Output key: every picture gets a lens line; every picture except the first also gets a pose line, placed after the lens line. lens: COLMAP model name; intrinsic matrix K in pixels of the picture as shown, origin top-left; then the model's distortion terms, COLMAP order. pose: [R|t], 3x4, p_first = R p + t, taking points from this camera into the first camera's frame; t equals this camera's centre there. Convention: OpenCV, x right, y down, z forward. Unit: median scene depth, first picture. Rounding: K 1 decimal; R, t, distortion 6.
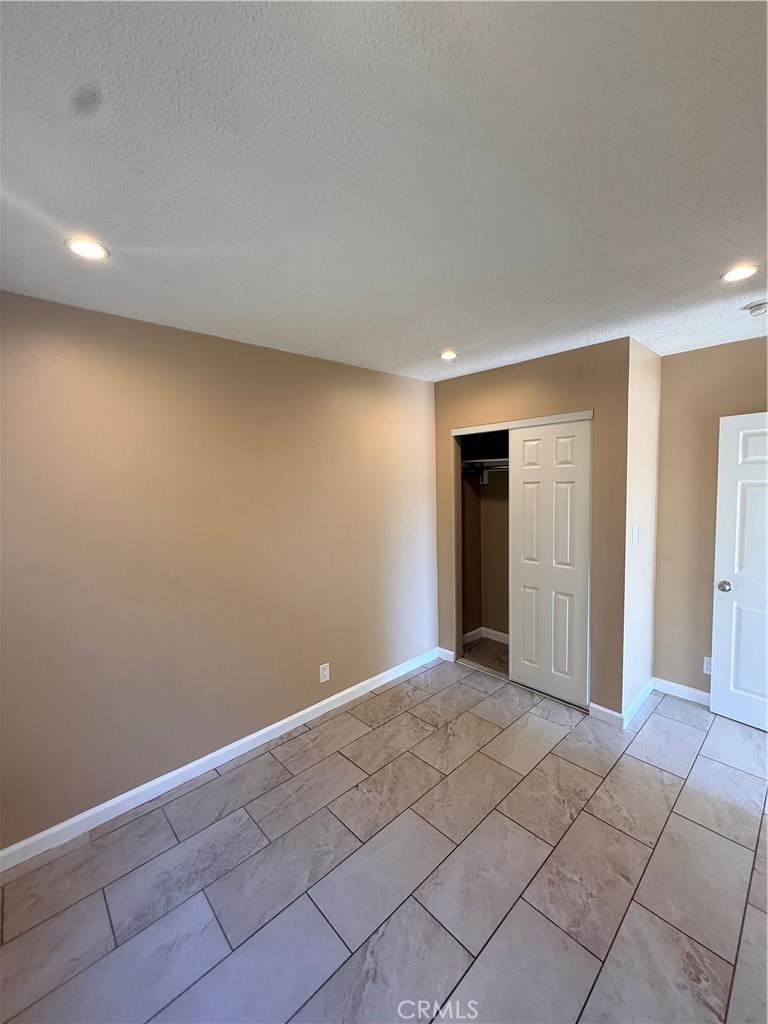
lens RADIAL K [[409.8, 0, 387.7], [0, 409.8, 508.2], [0, 0, 1]] dist [-0.003682, -0.000237]
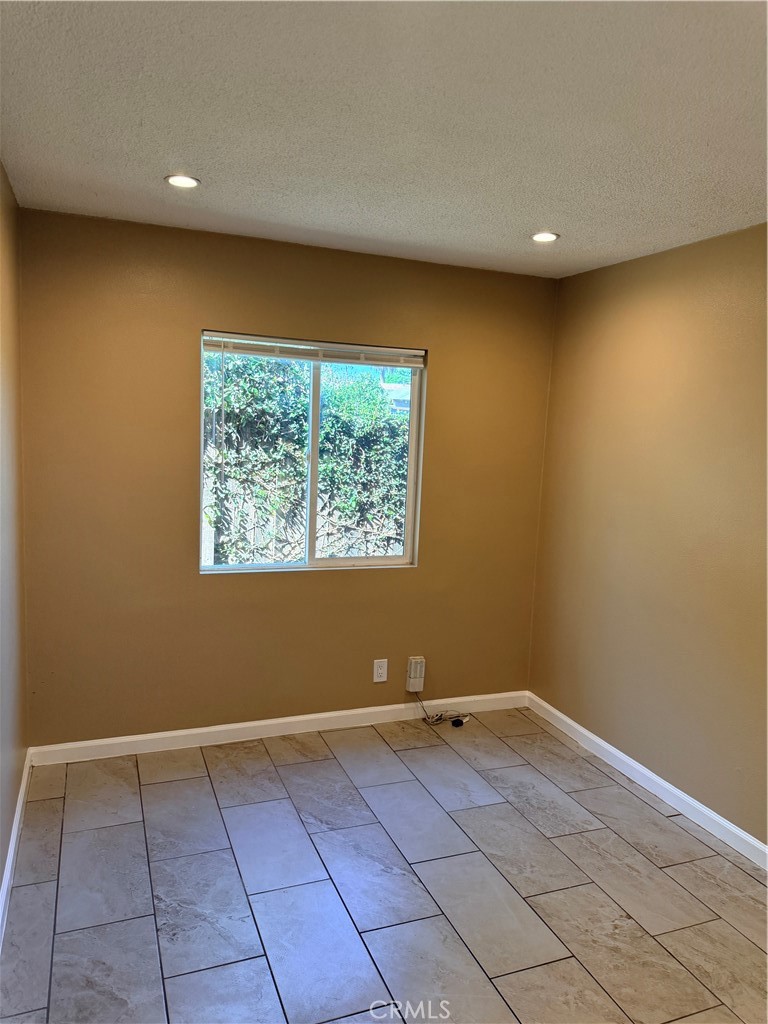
lens RADIAL K [[711.3, 0, 385.0], [0, 711.3, 505.1], [0, 0, 1]] dist [0.016316, -0.027560]
pose [[-0.360375, 0.120001, -0.925056, 1.233512], [-0.098633, 0.981229, 0.165713, -0.124301], [0.927578, 0.150960, -0.341774, 1.124205]]
